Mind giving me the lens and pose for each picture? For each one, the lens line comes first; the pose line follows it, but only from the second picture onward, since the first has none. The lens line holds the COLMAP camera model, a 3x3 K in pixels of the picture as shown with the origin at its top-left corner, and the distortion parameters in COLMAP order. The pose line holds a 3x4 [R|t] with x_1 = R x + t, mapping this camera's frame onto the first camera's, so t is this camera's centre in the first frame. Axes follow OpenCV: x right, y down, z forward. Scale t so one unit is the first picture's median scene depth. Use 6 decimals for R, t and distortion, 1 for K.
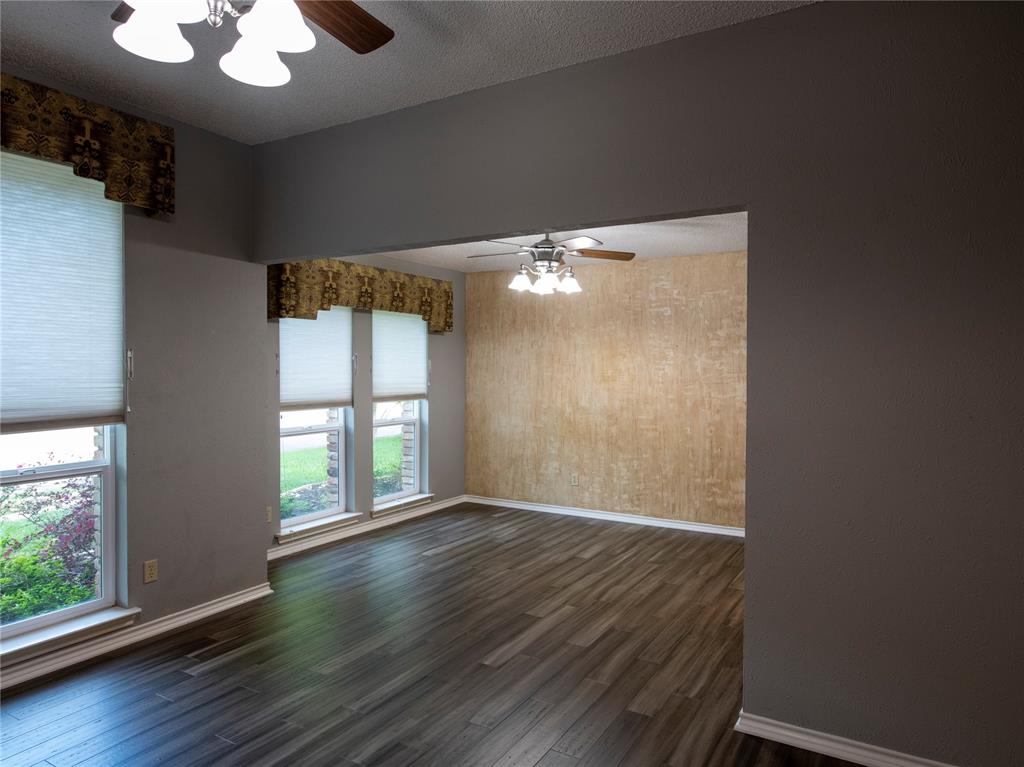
lens RADIAL K [[671.3, 0, 512.0], [0, 671.3, 383.5], [0, 0, 1]] dist [0.001051, -0.000496]
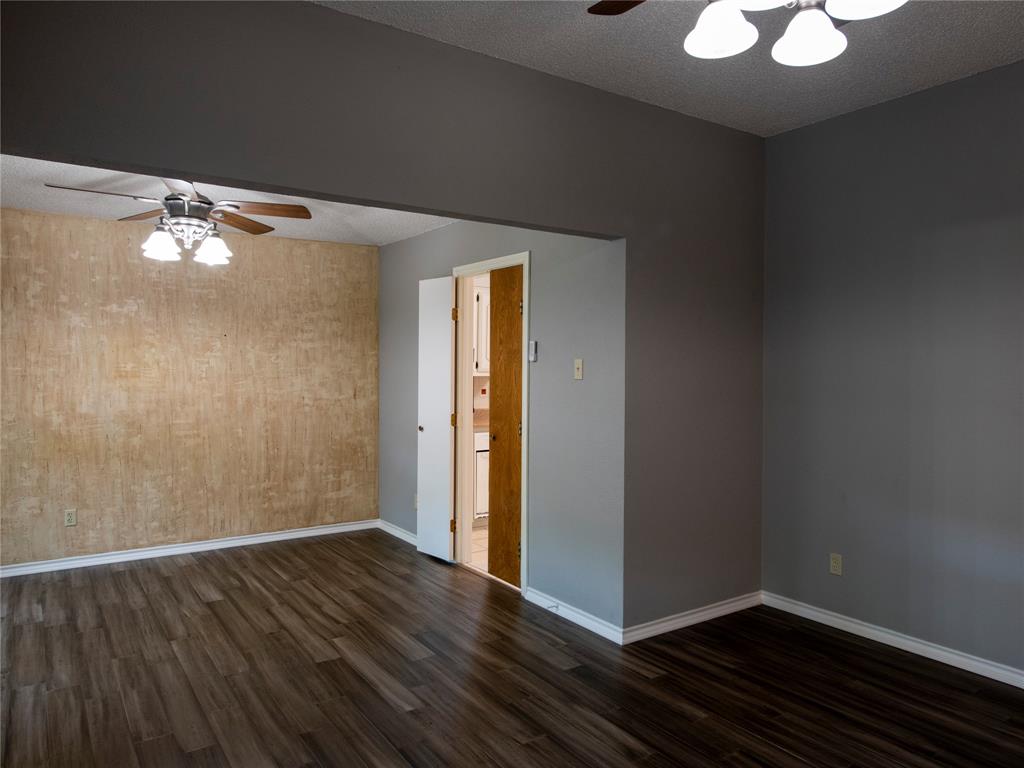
lens RADIAL K [[715.4, 0, 542.2], [0, 715.4, 376.0], [0, 0, 1]] dist [-0.000425, -0.000872]
pose [[0.398800, -0.013896, 0.916933, -0.447138], [0.015427, 0.999845, 0.008443, -0.005498], [-0.916908, 0.010778, 0.398952, 0.270062]]
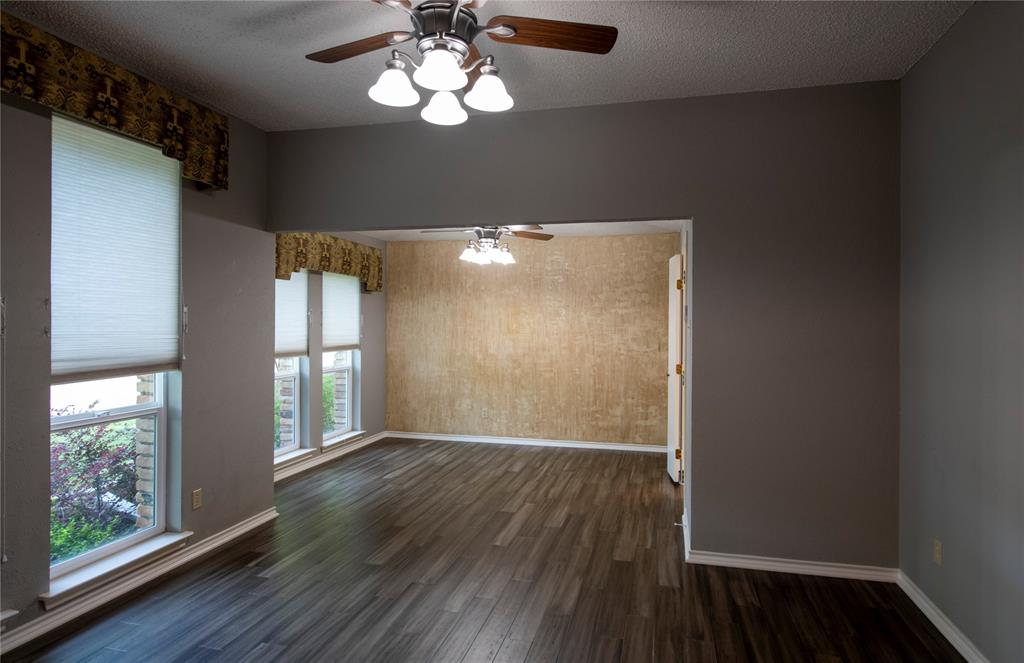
lens RADIAL K [[605.0, 0, 512.0], [0, 605.0, 331.5], [0, 0, 1]] dist [0.002055, 0.000447]
pose [[0.958067, -0.001688, 0.286539, -0.198732], [0.004224, 0.999957, -0.008231, 0.002723], [-0.286512, 0.009096, 0.958033, -0.090602]]
